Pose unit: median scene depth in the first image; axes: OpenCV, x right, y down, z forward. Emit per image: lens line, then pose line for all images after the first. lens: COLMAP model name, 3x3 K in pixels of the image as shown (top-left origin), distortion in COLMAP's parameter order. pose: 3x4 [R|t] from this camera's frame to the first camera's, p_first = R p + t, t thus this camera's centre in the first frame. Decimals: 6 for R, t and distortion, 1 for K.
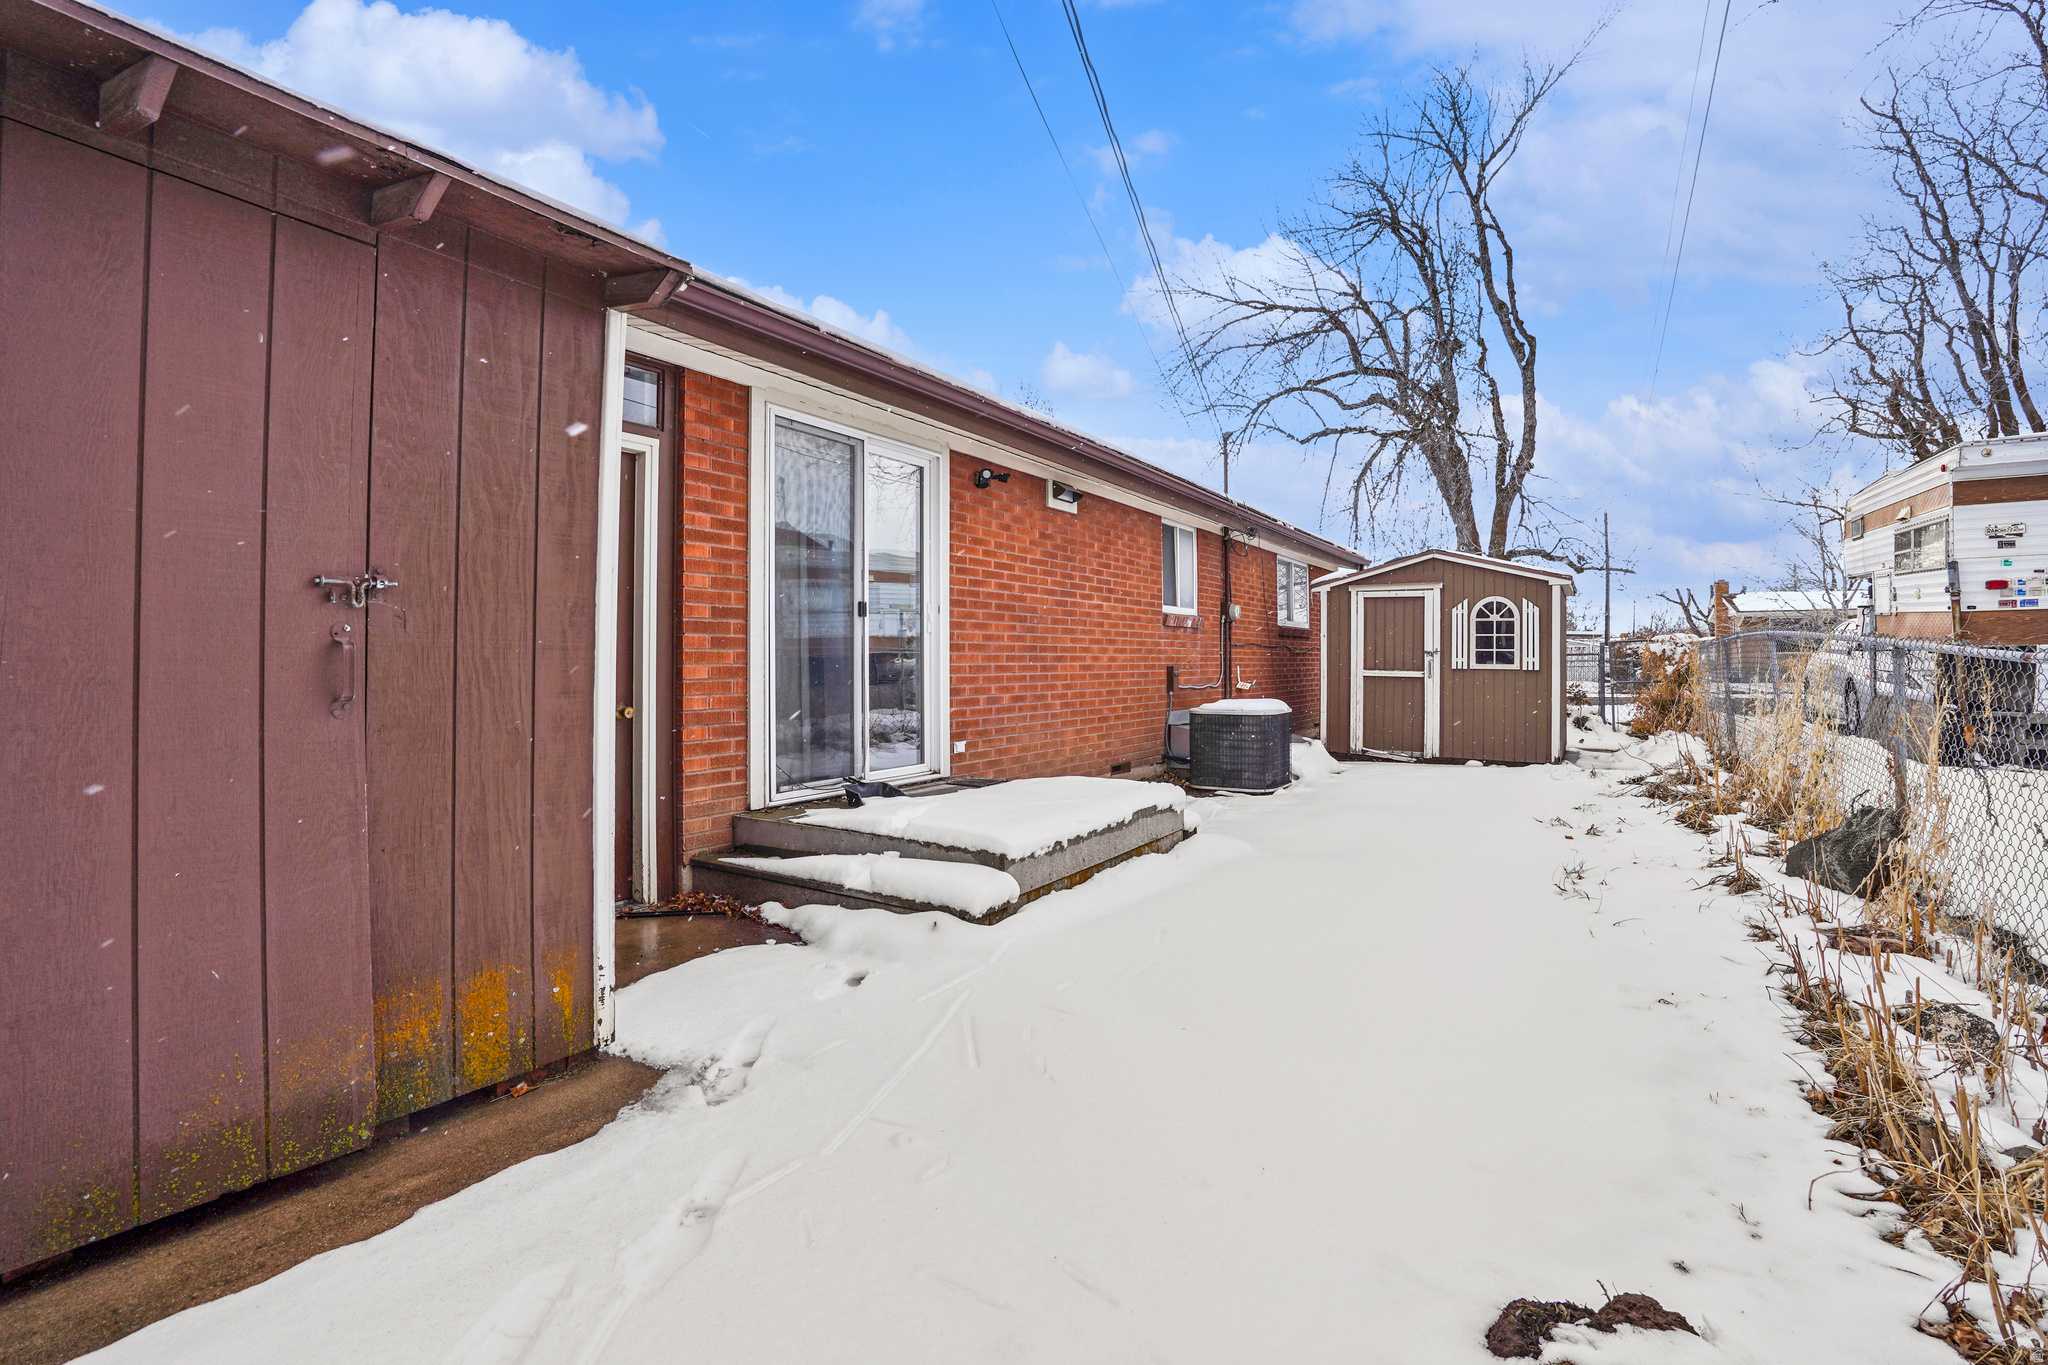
lens RADIAL K [[976.1, 0, 1002.7], [0, 976.1, 678.1], [0, 0, 1]] dist [-0.073605, 0.035951]
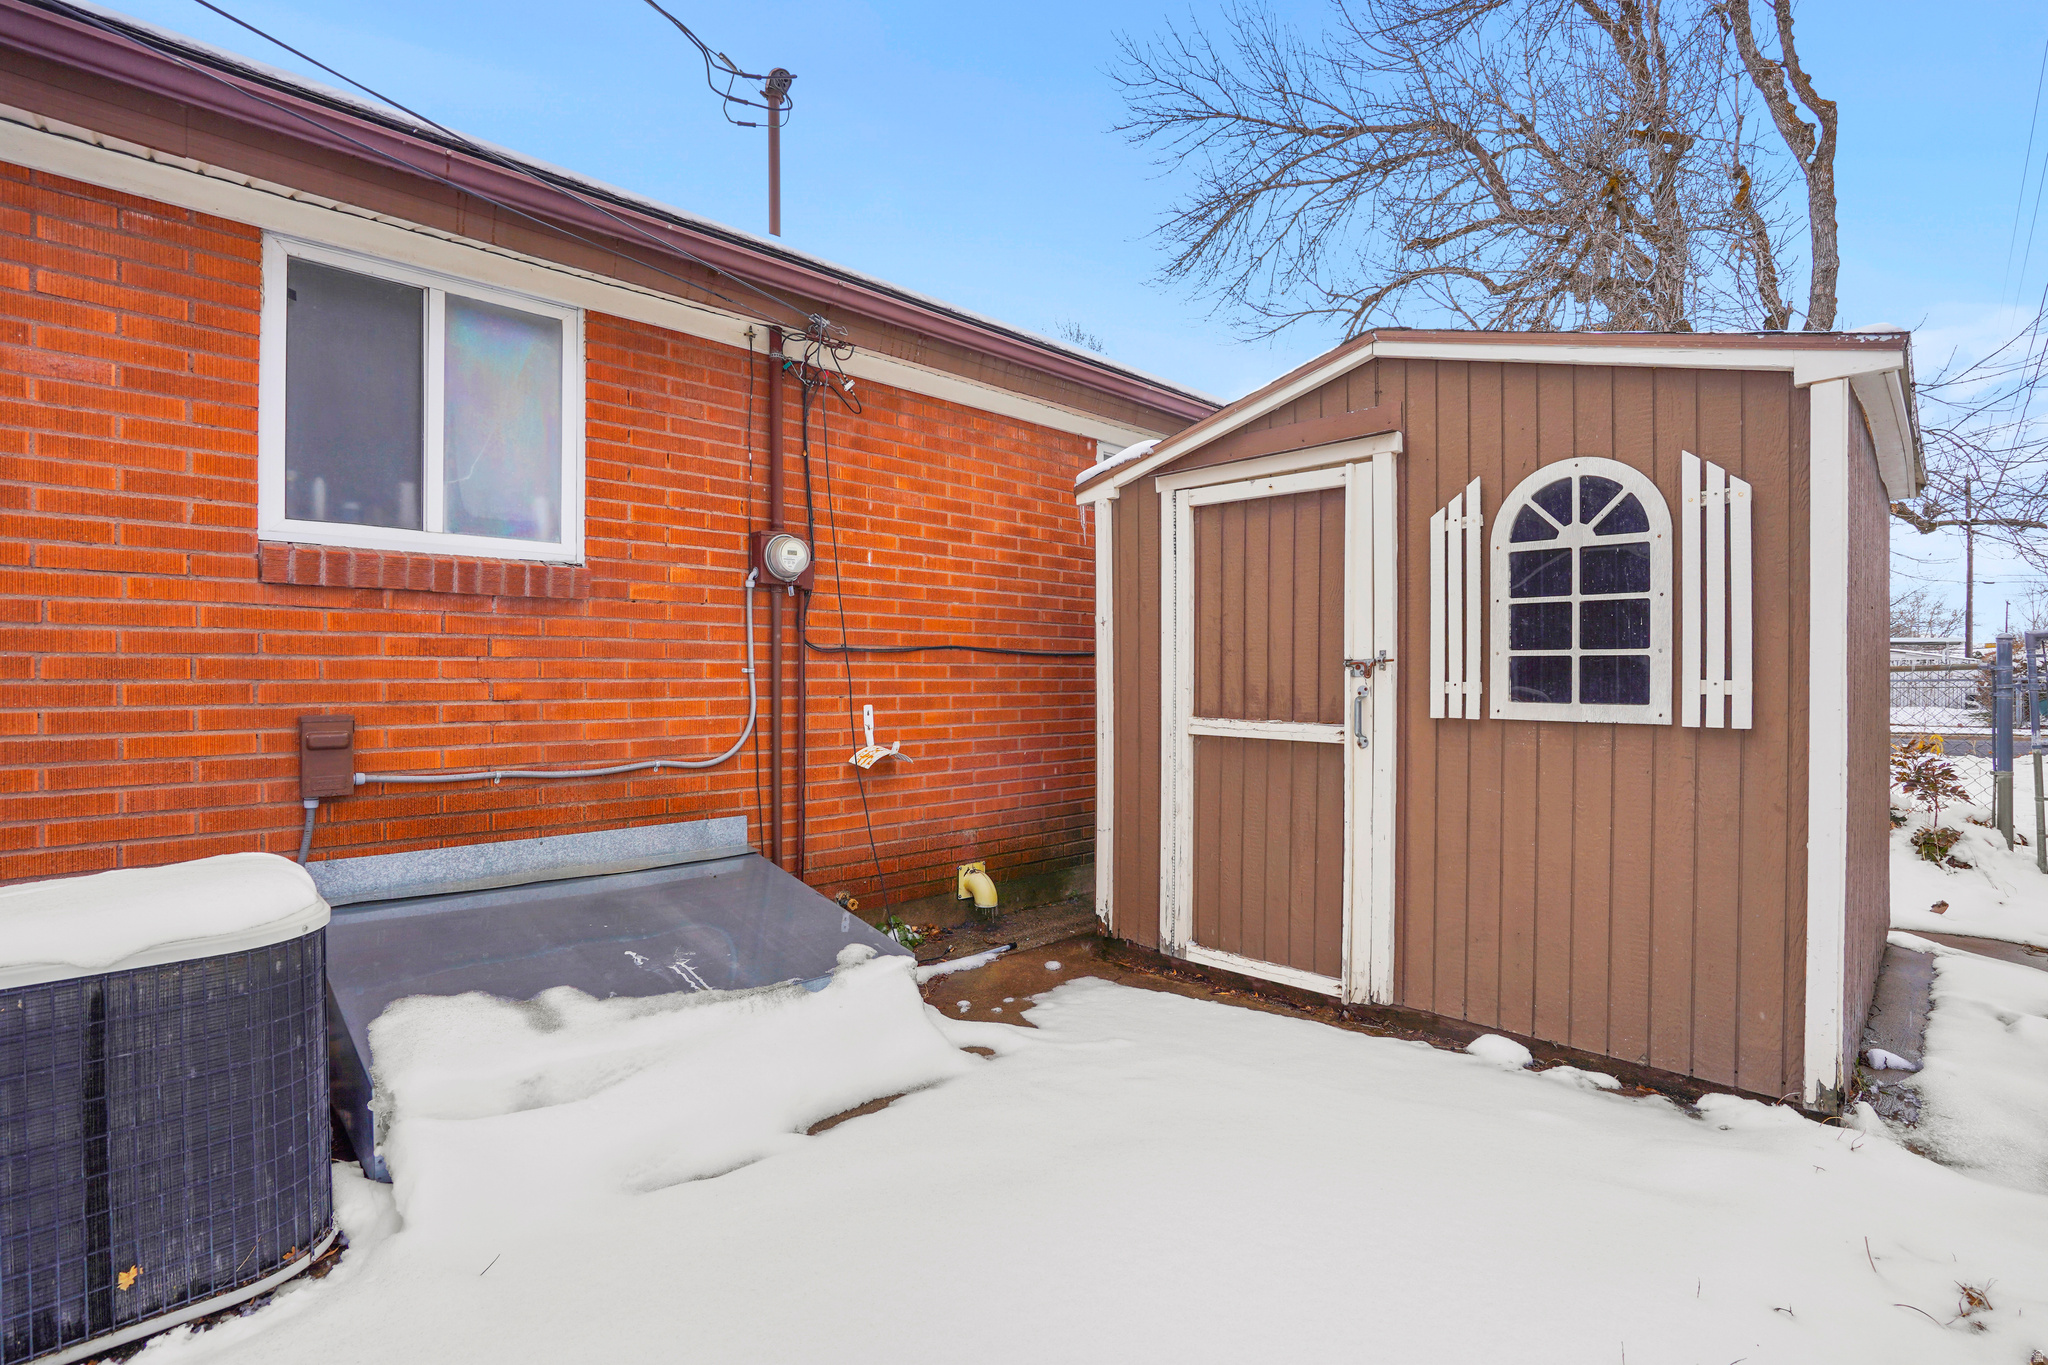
lens RADIAL K [[965.1, 0, 1019.2], [0, 965.1, 699.8], [0, 0, 1]] dist [-0.058153, 0.024651]
pose [[0.974687, -0.002162, -0.223561, 0.405298], [0.002726, 0.999994, 0.002217, -0.016249], [0.223555, -0.002771, 0.974687, 0.677259]]
